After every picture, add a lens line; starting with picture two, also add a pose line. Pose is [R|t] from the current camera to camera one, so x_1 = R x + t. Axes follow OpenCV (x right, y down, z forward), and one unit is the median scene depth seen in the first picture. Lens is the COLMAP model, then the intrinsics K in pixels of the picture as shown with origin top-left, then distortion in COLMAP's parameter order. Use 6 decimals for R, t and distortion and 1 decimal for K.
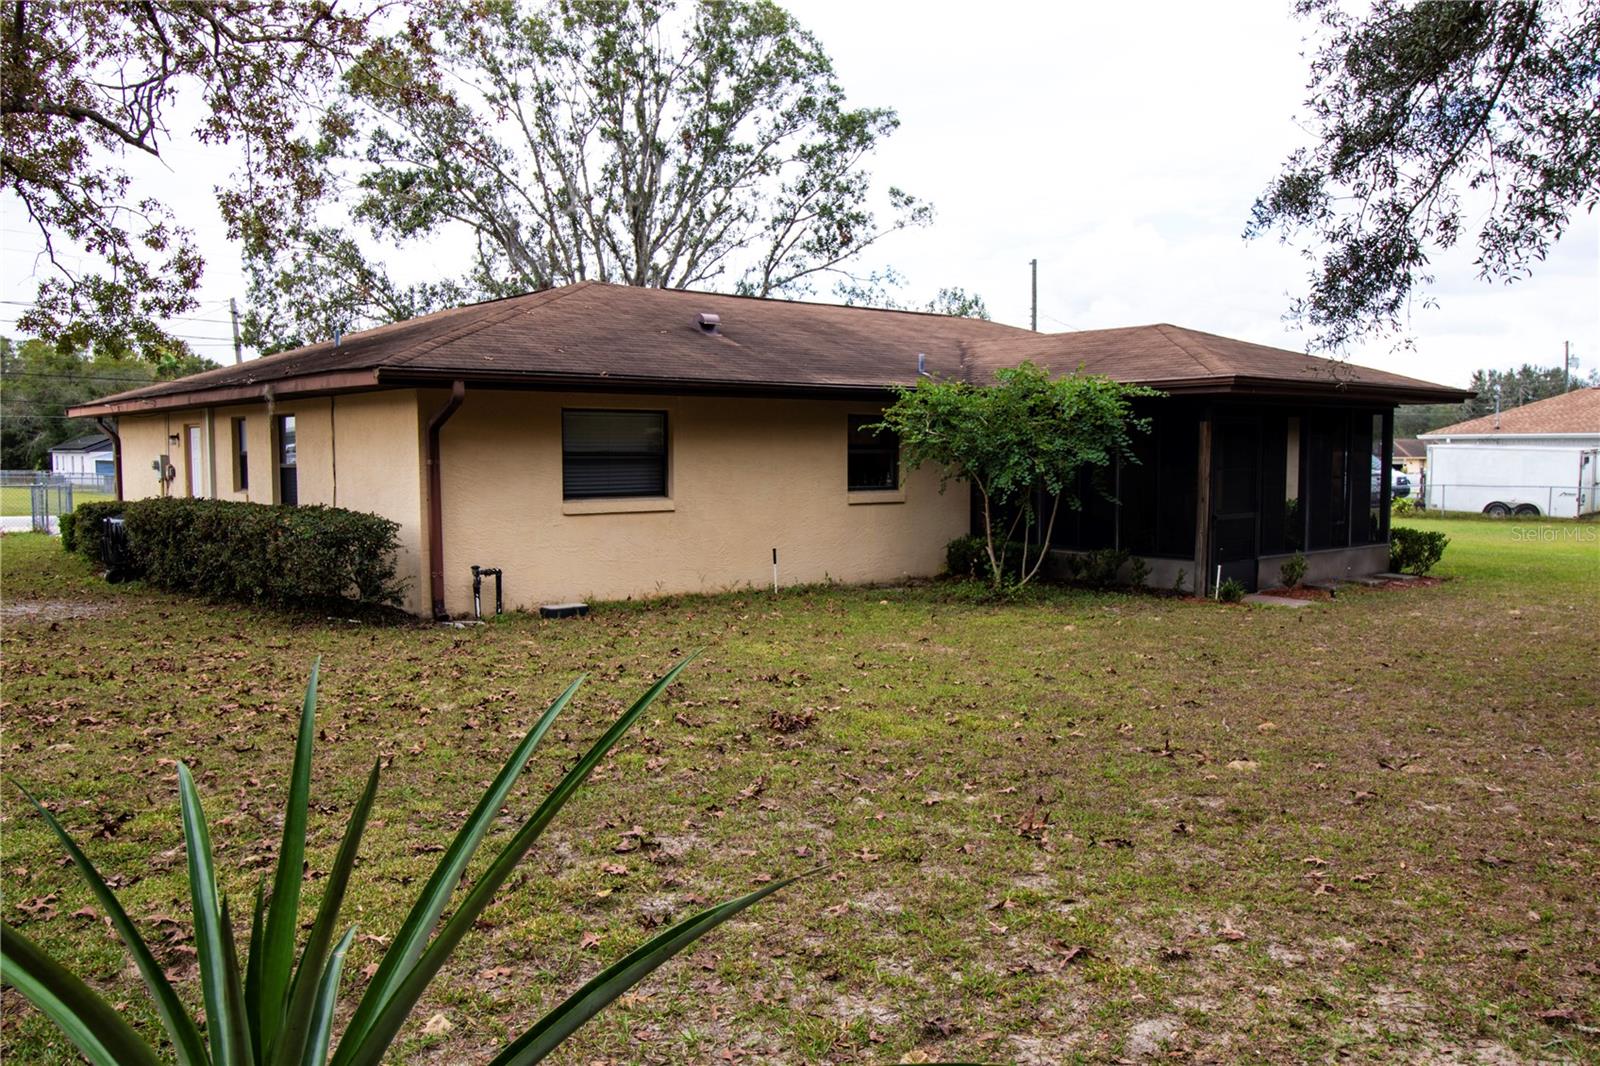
lens RADIAL K [[1271.2, 0, 798.4], [0, 1271.2, 532.7], [0, 0, 1]] dist [0.000697, 0.002994]
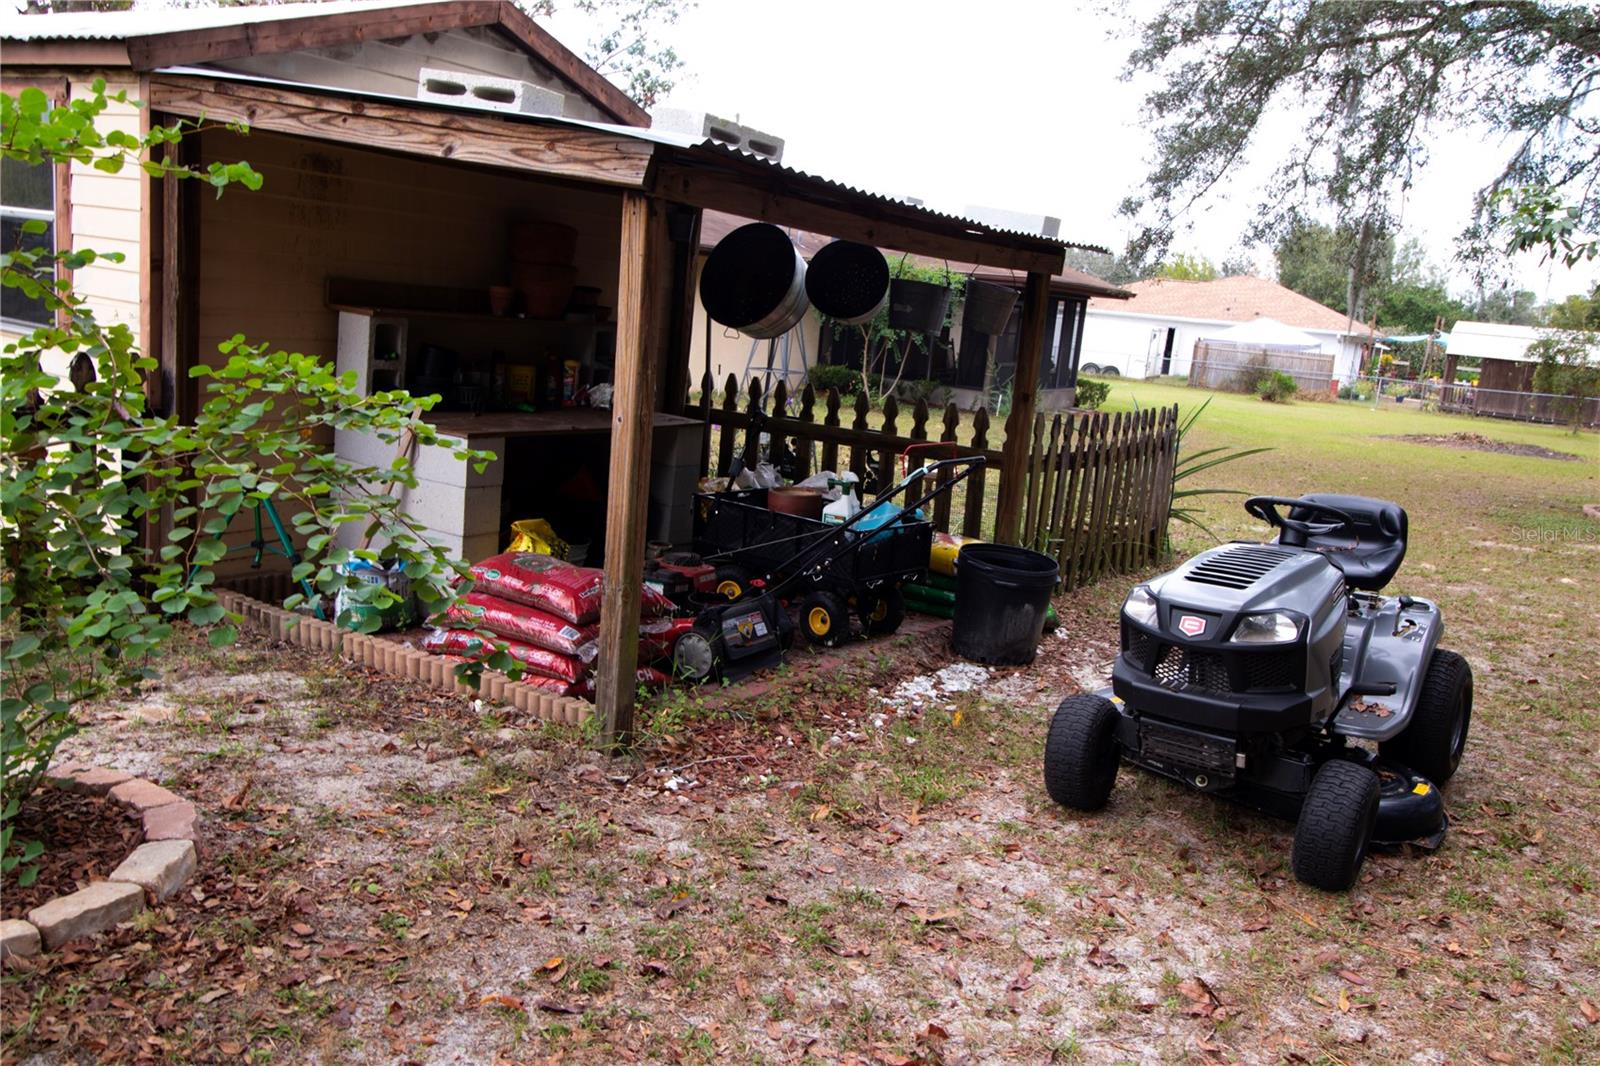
lens RADIAL K [[1271.2, 0, 801.5], [0, 1271.2, 534.2], [0, 0, 1]] dist [0.000697, 0.002994]
pose [[0.943331, 0.030256, 0.330472, -0.358877], [-0.076590, 0.988800, 0.128097, 0.011766], [-0.322895, -0.146148, 0.935083, -0.373649]]
